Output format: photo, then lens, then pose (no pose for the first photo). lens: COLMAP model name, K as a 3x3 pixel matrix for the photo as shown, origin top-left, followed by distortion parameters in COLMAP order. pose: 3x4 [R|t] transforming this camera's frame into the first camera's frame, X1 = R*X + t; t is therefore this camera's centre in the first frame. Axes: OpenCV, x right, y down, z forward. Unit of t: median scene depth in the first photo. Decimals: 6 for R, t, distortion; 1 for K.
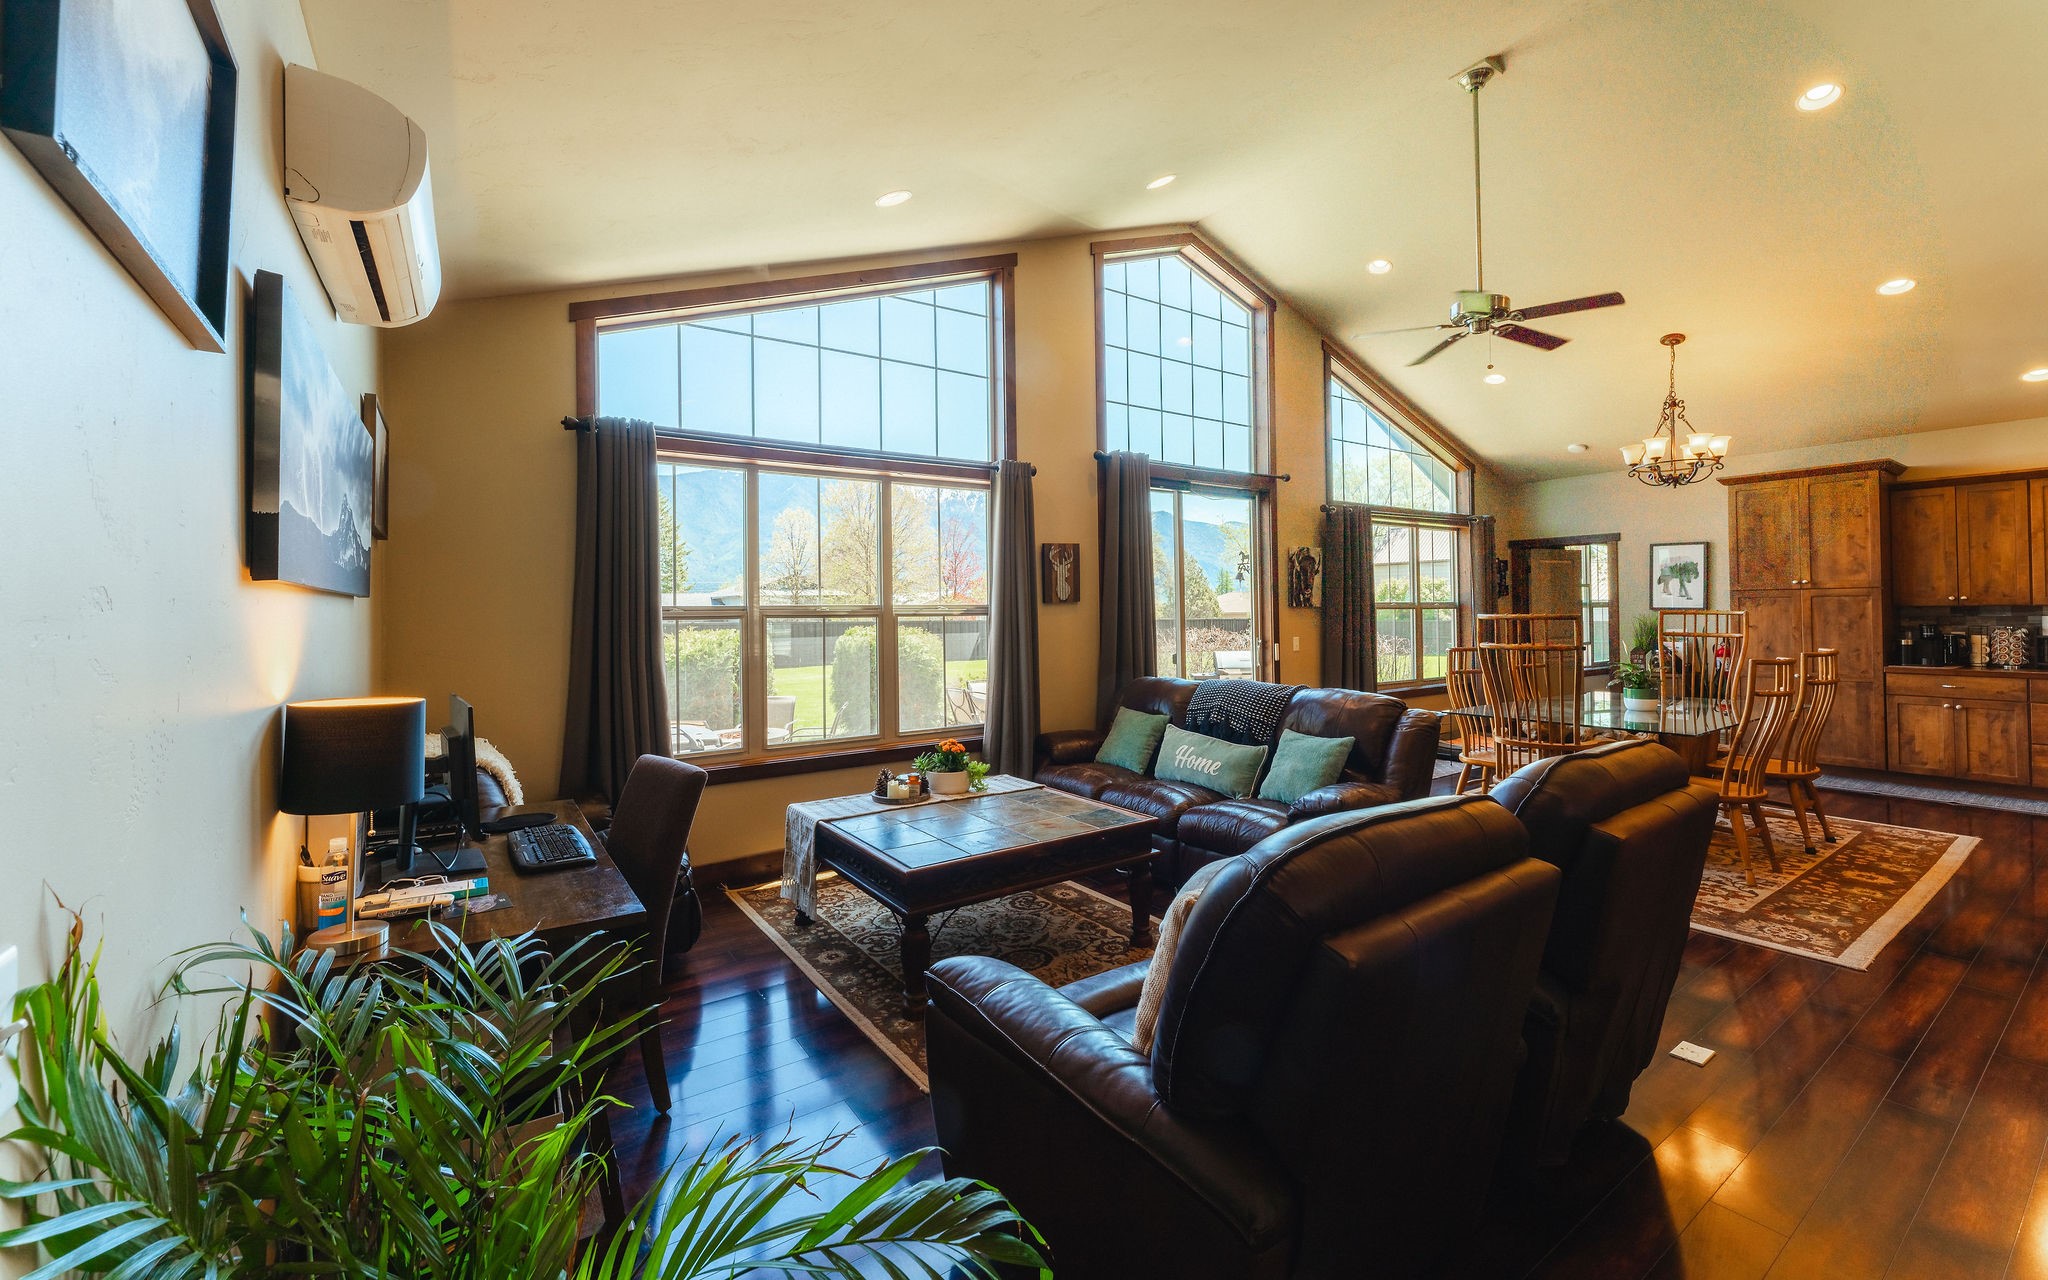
lens RADIAL K [[797.7, 0, 1020.2], [0, 797.7, 603.2], [0, 0, 1]] dist [0.000510, 0.000072]
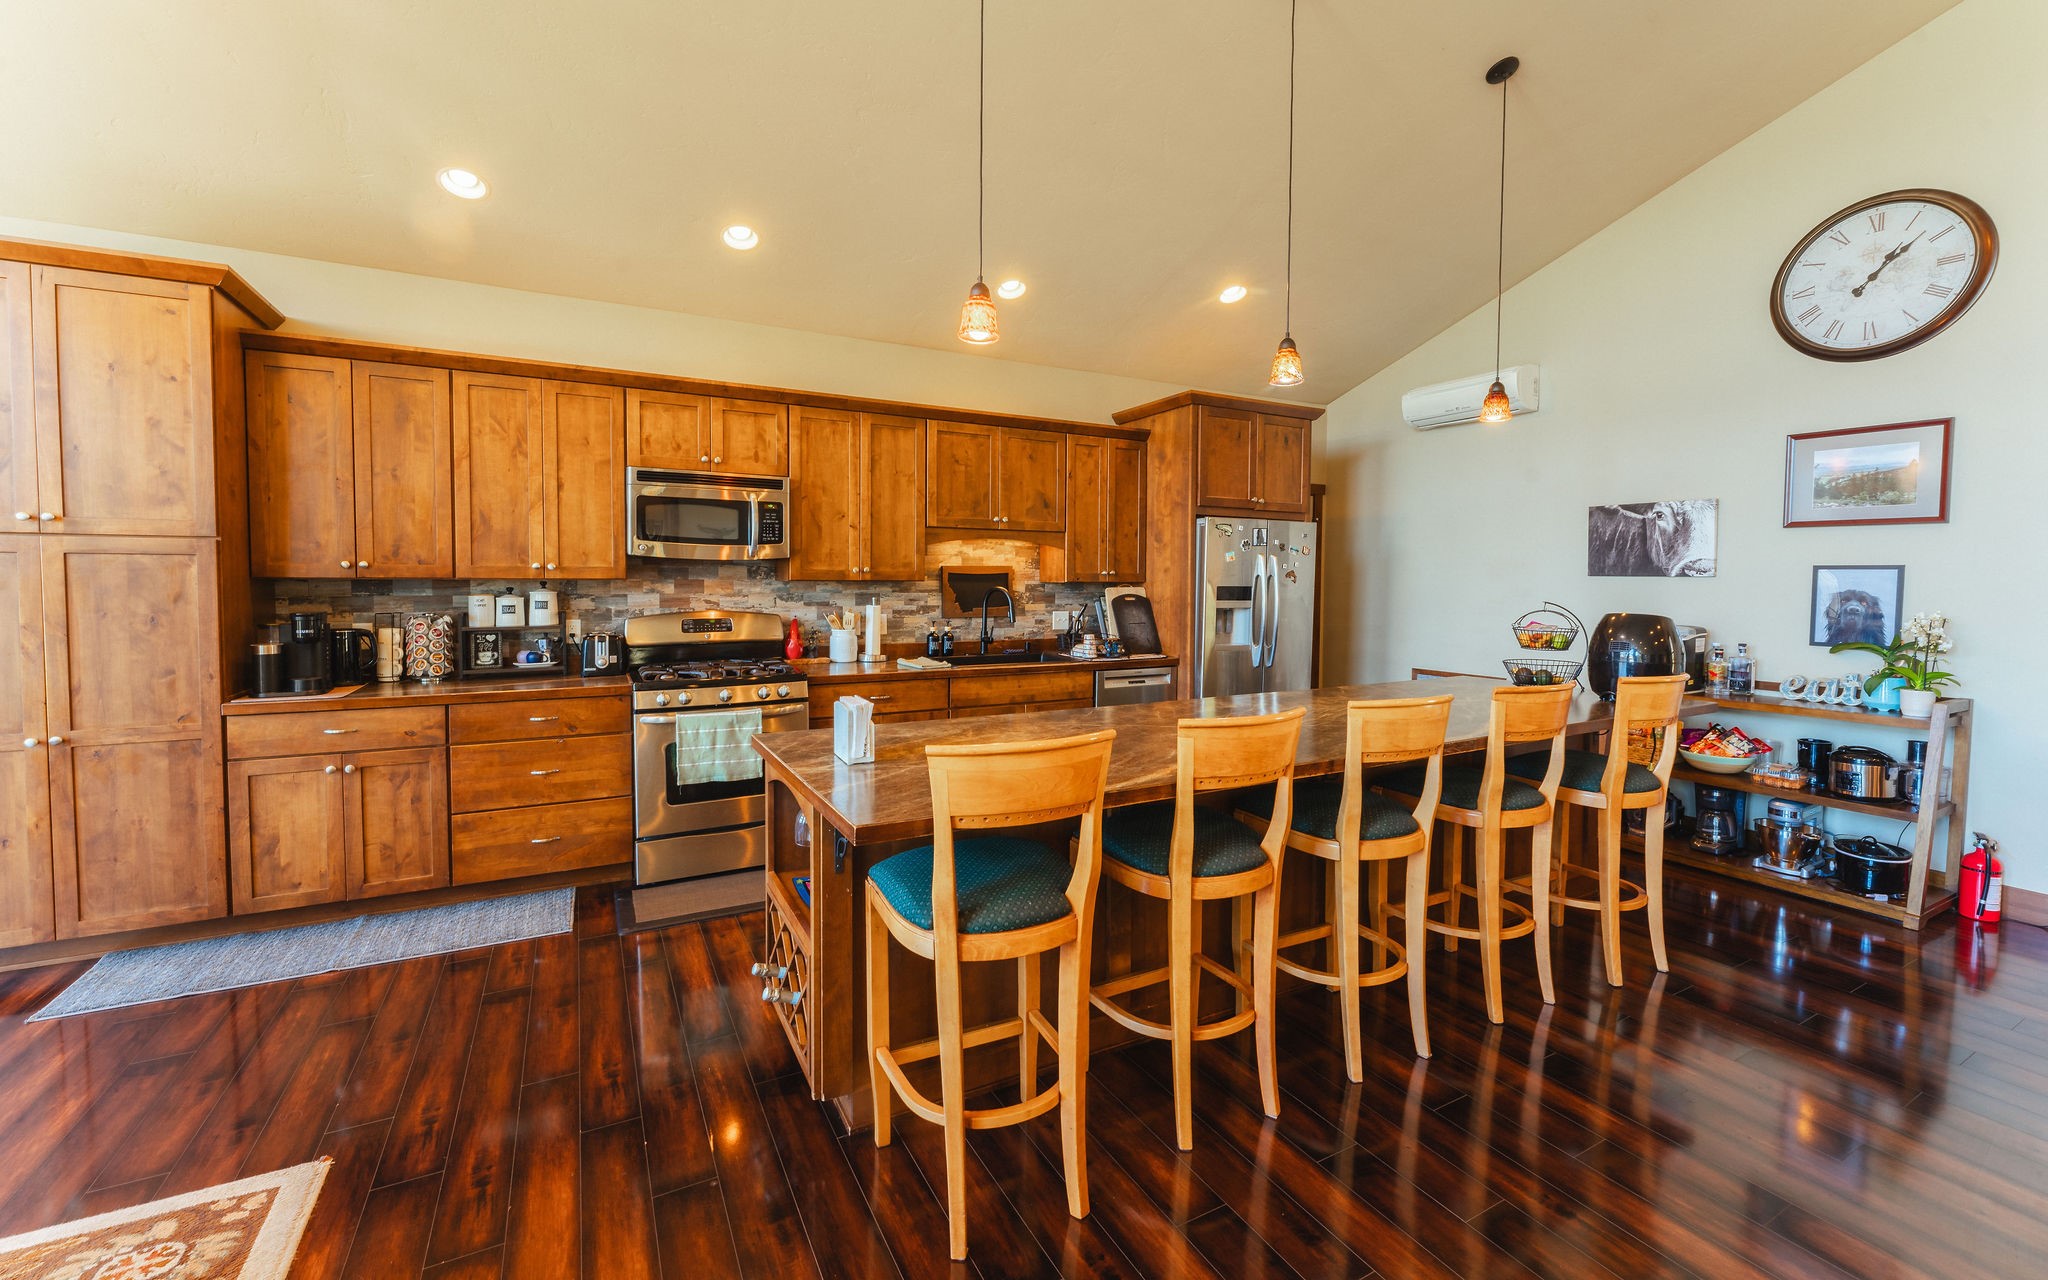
lens RADIAL K [[844.5, 0, 1021.6], [0, 844.5, 608.3], [0, 0, 1]] dist [-0.000290, -0.000087]
pose [[0.109203, -0.025889, 0.993682, 0.638999], [-0.019003, 0.999424, 0.028127, -0.001085], [-0.993838, -0.021955, 0.108648, 0.474245]]
